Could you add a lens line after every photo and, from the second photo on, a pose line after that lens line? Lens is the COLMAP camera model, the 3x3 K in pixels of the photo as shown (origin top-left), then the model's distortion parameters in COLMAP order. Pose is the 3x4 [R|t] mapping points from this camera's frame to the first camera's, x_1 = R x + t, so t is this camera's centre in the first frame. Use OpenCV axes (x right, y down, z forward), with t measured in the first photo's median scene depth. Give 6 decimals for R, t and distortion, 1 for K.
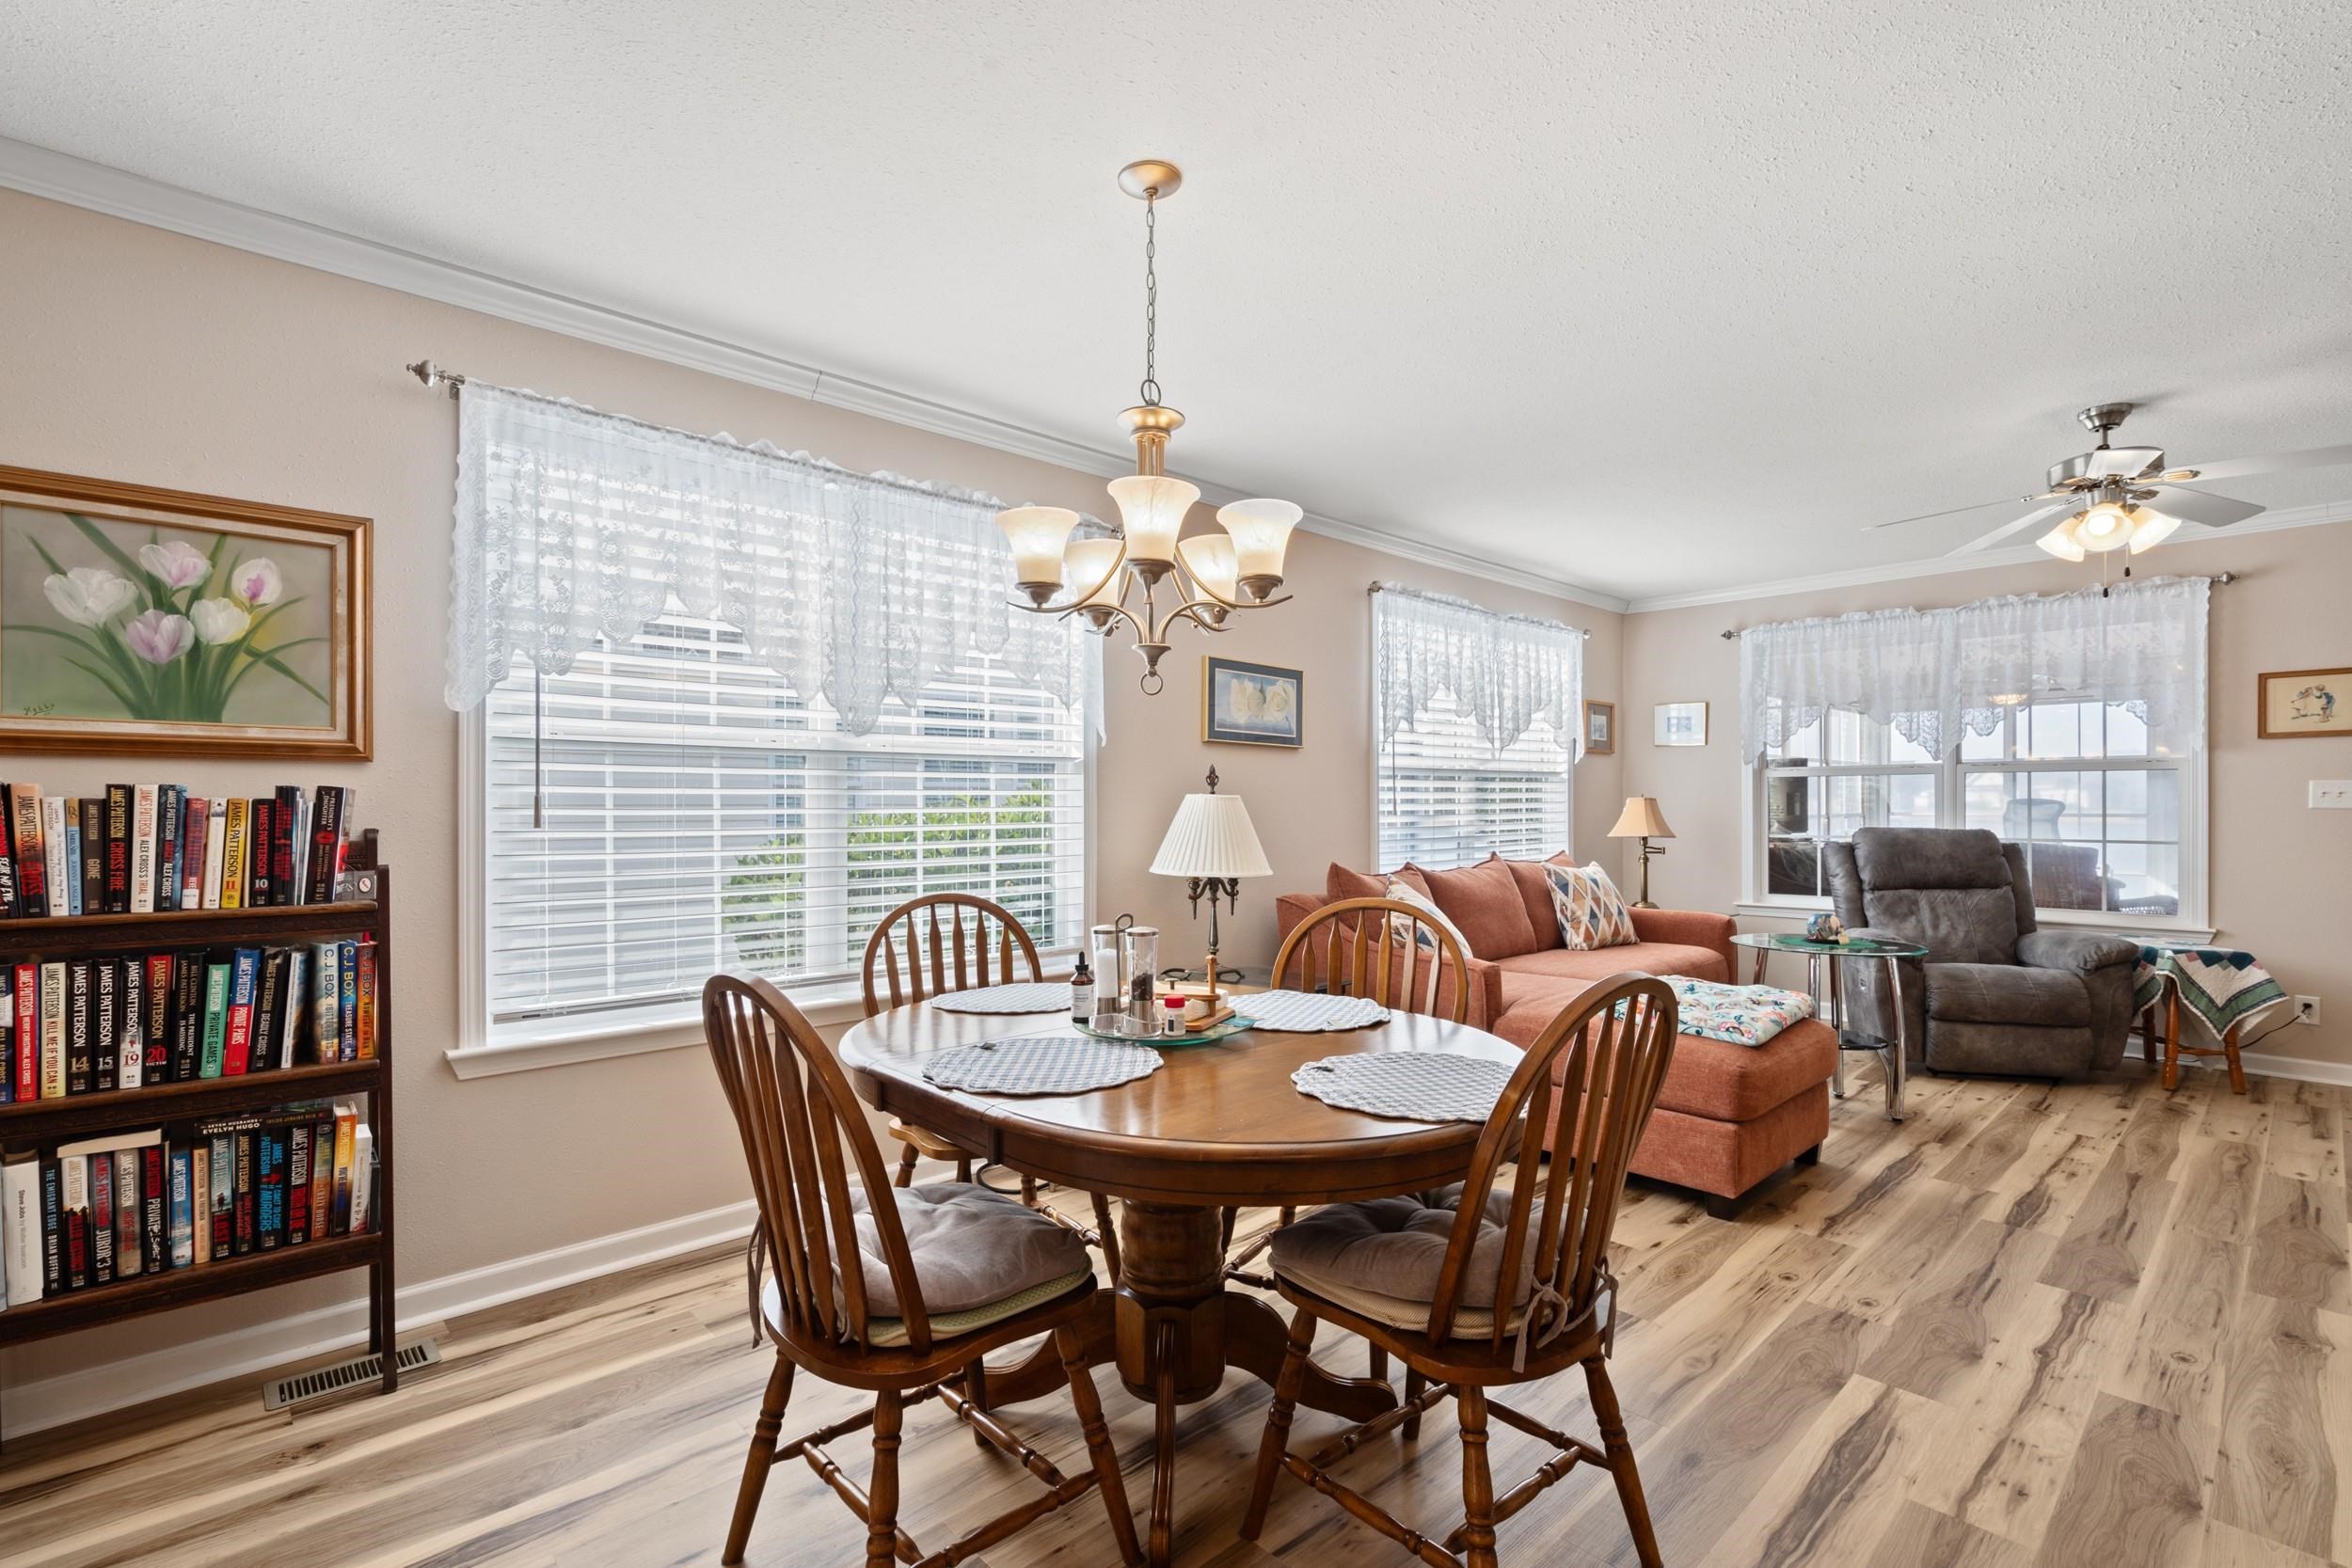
lens RADIAL K [[1077.6, 0, 1162.1], [0, 1077.6, 792.0], [0, 0, 1]] dist [-0.003352, 0.000033]
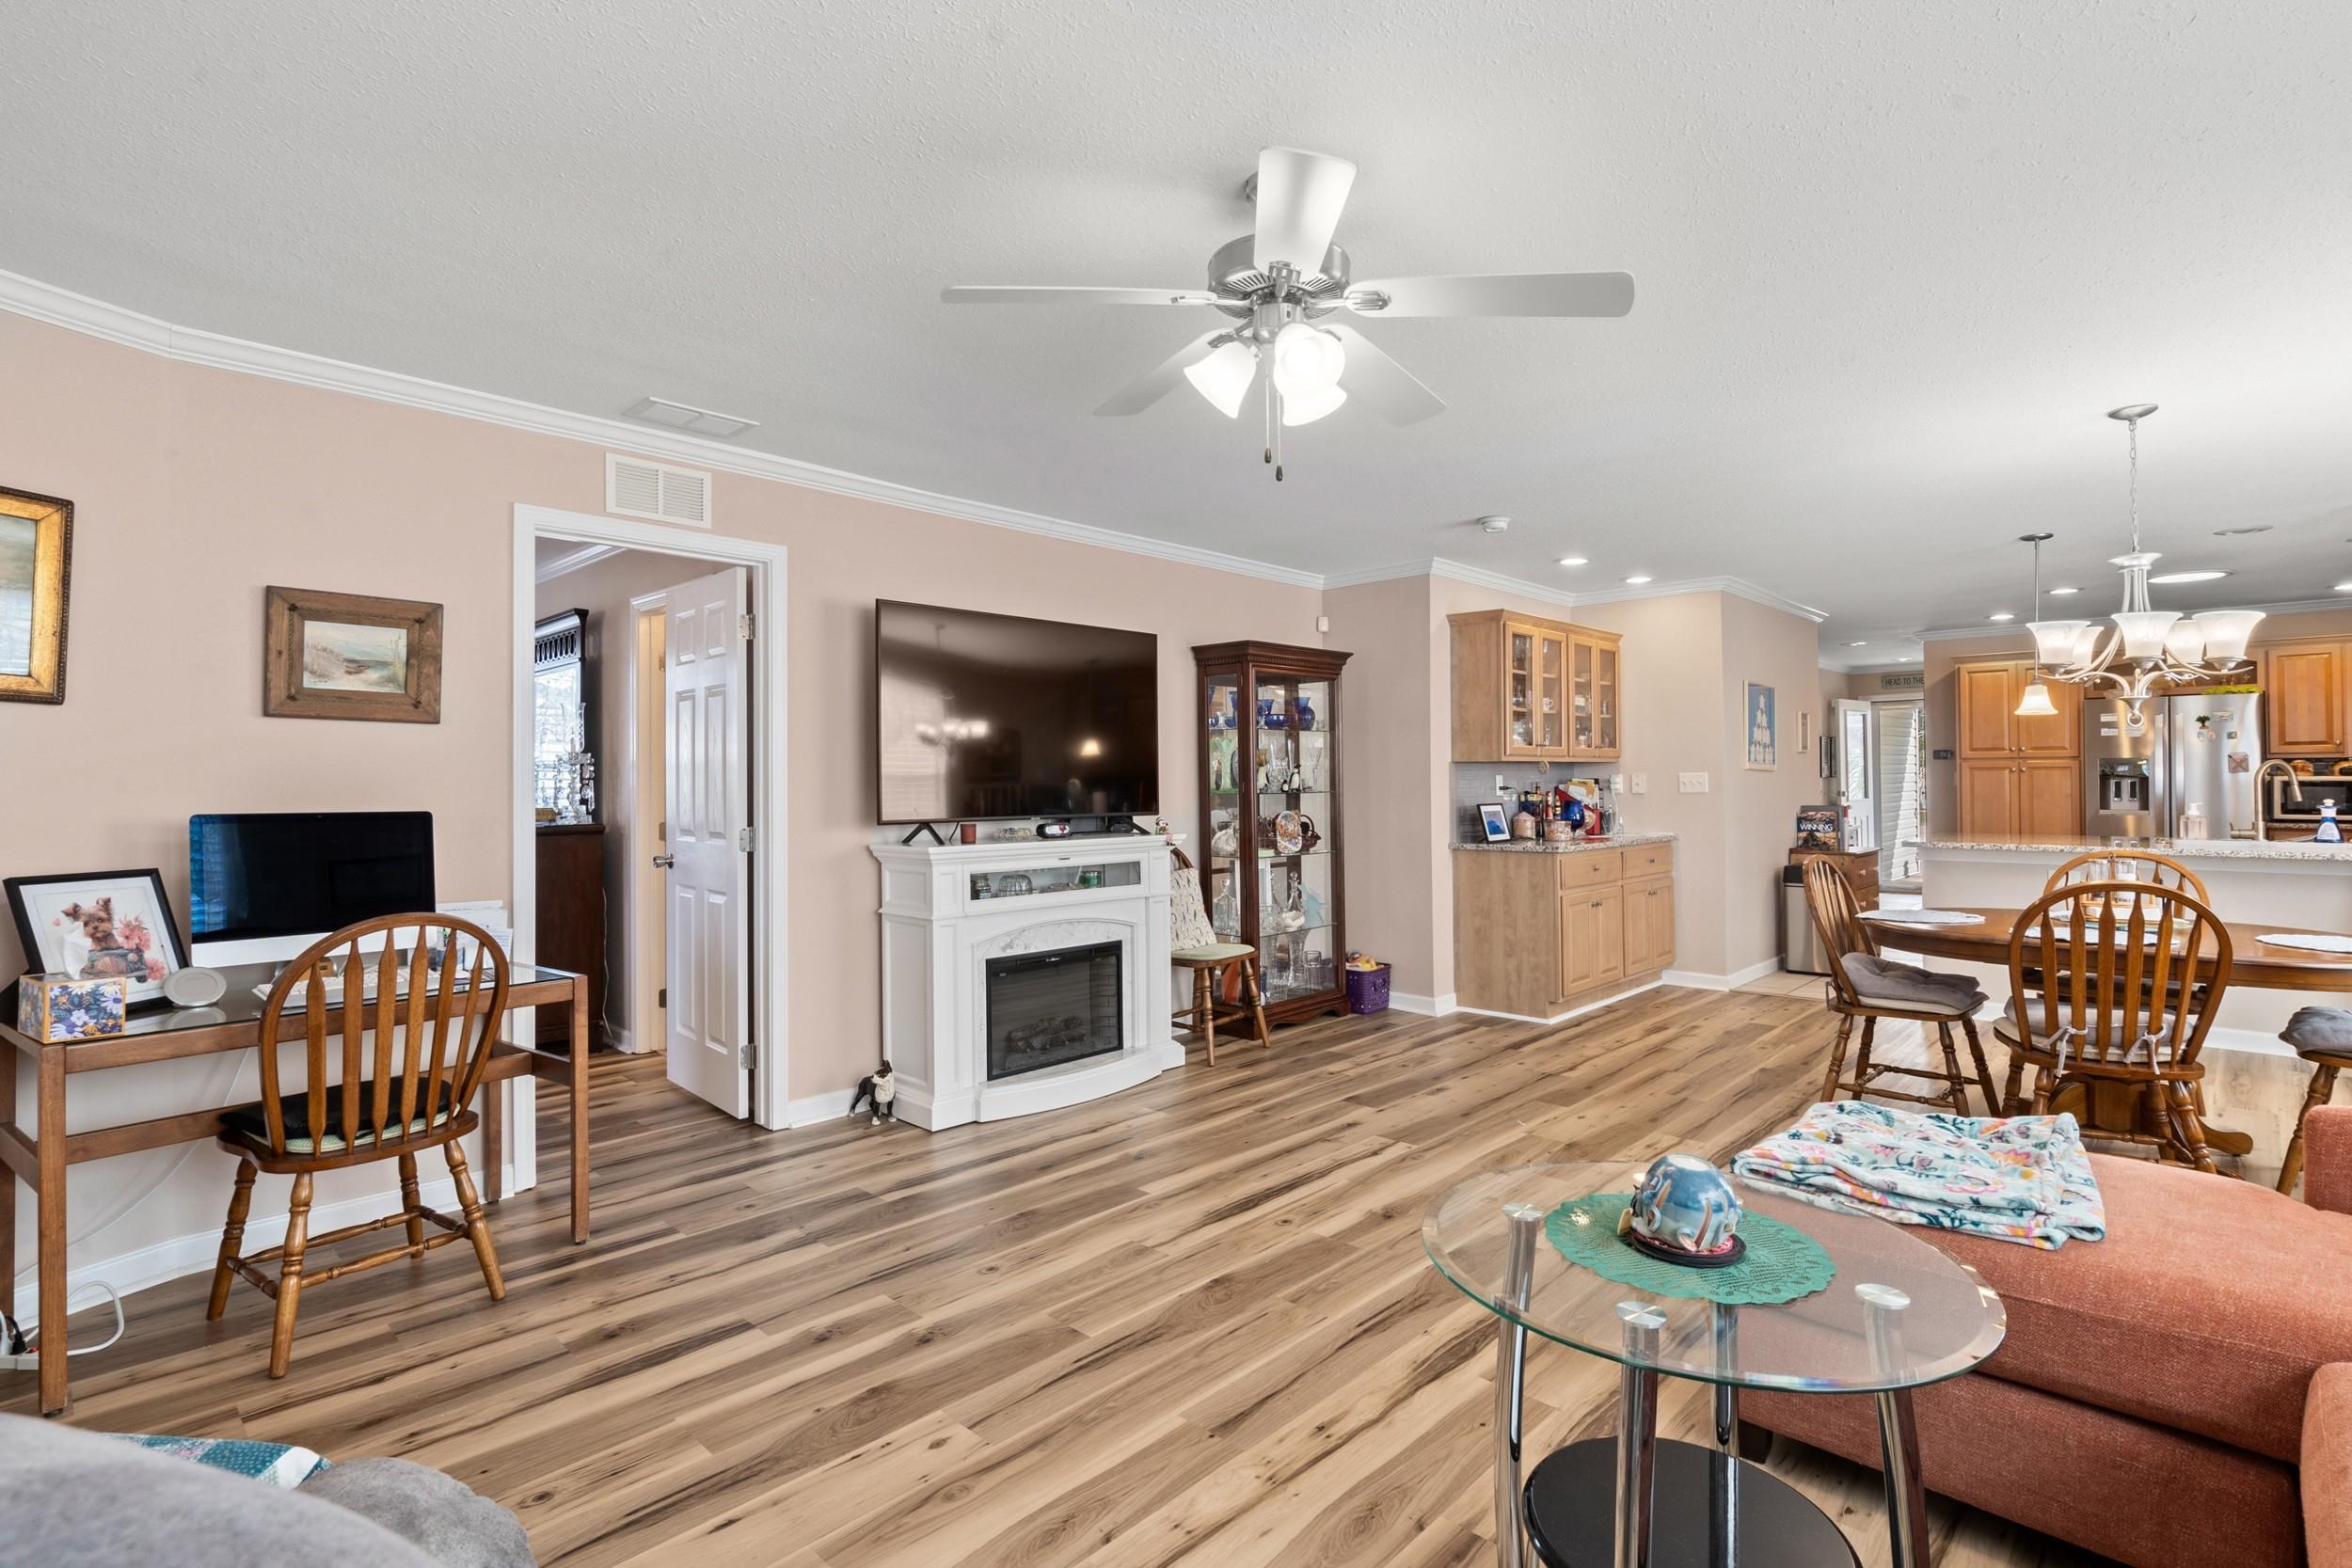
lens RADIAL K [[1077.6, 0, 1174.7], [0, 1077.6, 780.1], [0, 0, 1]] dist [-0.003352, 0.000033]
pose [[-0.999100, 0.009423, -0.041353, 1.168903], [0.009882, 0.999892, -0.010897, -0.004316], [0.041245, -0.011296, -0.999085, 1.973186]]
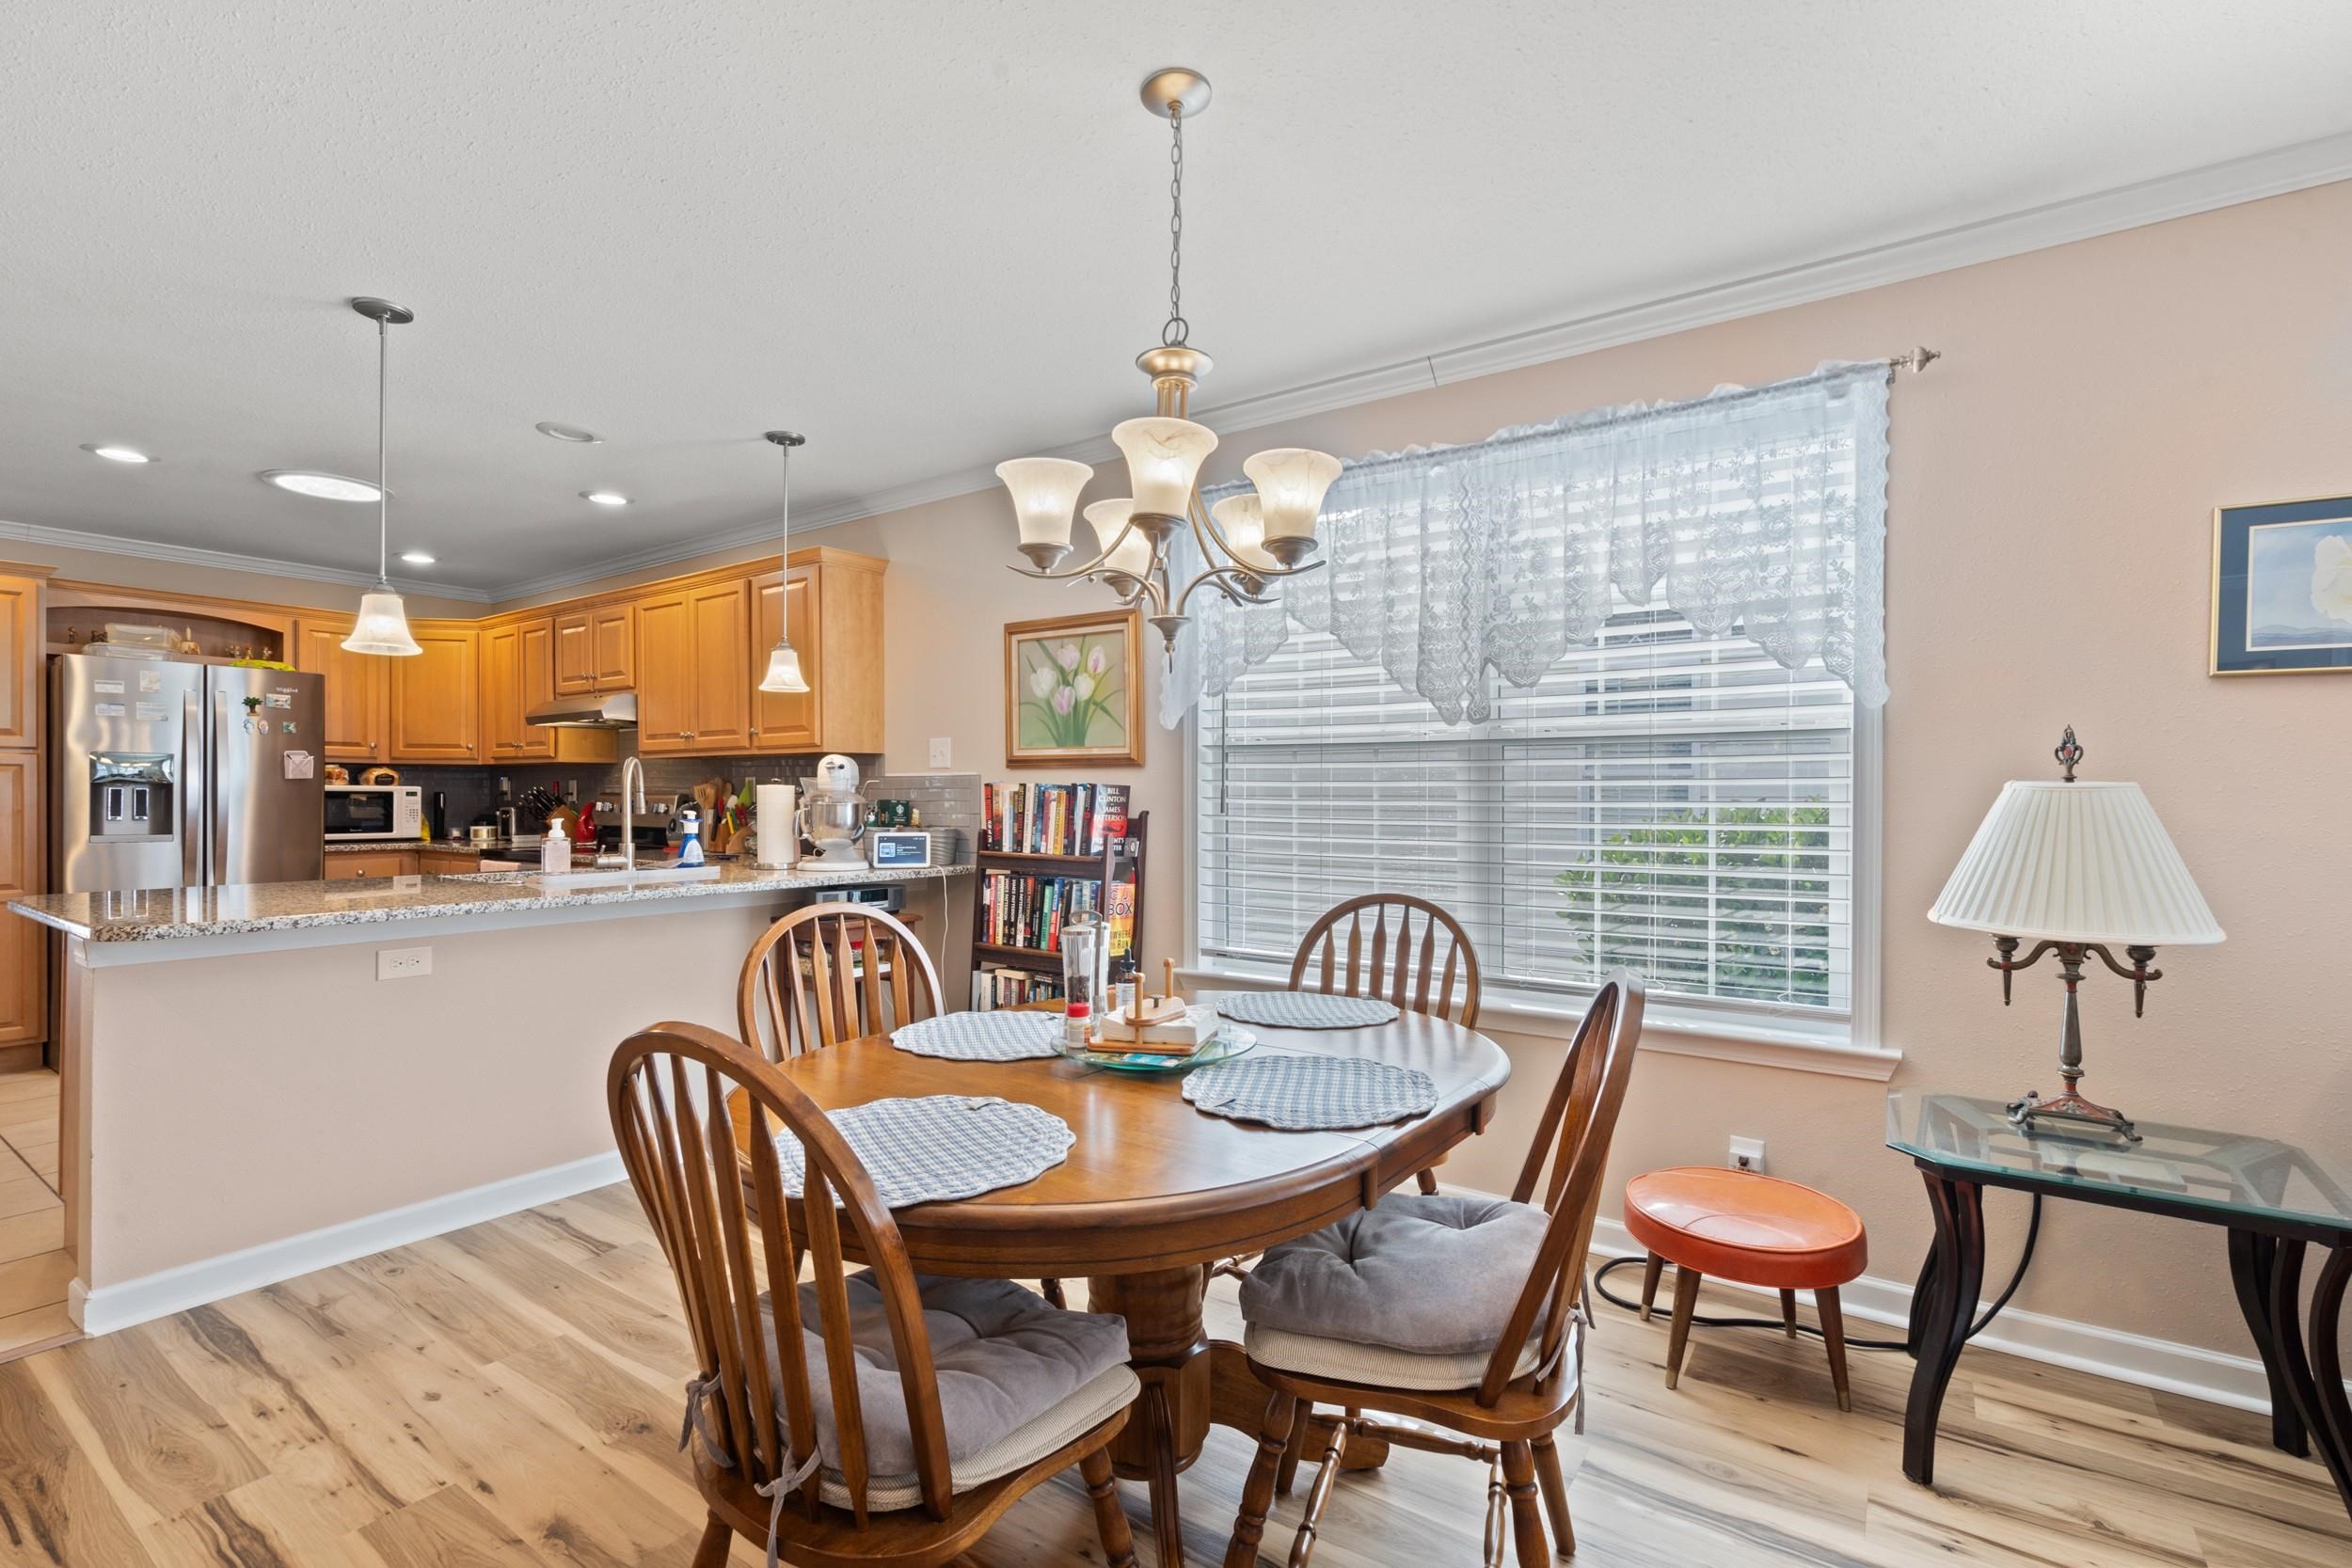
lens RADIAL K [[1077.6, 0, 1161.3], [0, 1077.6, 795.0], [0, 0, 1]] dist [-0.003352, 0.000033]
pose [[0.209539, 0.002035, -0.977798, 0.679336], [0.006435, 0.999973, 0.003460, 0.005962], [0.977779, -0.007017, 0.209520, 0.630197]]
